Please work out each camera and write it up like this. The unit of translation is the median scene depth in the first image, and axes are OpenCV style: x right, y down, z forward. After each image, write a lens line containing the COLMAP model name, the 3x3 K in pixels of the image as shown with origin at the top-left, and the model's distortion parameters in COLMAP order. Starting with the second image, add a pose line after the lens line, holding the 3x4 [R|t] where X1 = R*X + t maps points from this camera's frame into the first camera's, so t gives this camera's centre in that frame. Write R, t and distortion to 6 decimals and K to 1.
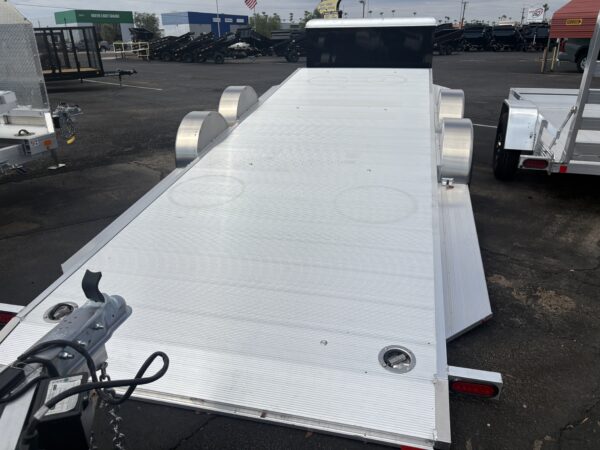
lens RADIAL K [[448.3, 0, 300.0], [0, 448.3, 225.0], [0, 0, 1]] dist [0.029801, -0.045668]
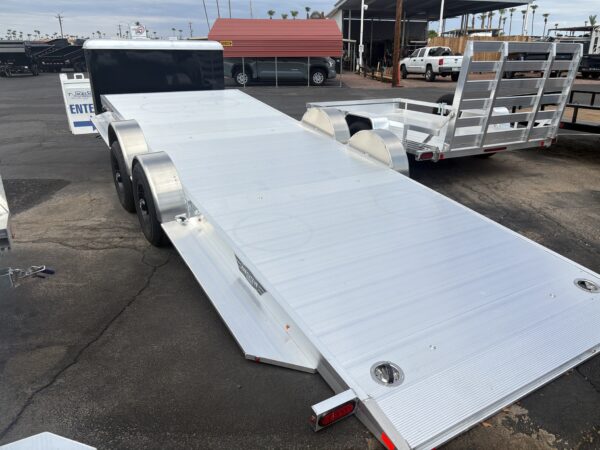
lens RADIAL K [[448.3, 0, 300.0], [0, 448.3, 225.0], [0, 0, 1]] dist [0.029801, -0.045668]
pose [[0.717939, -0.235494, 0.655062, -0.709778], [0.256660, 0.964289, 0.065364, -0.120167], [-0.647061, 0.121201, 0.752743, 0.236782]]
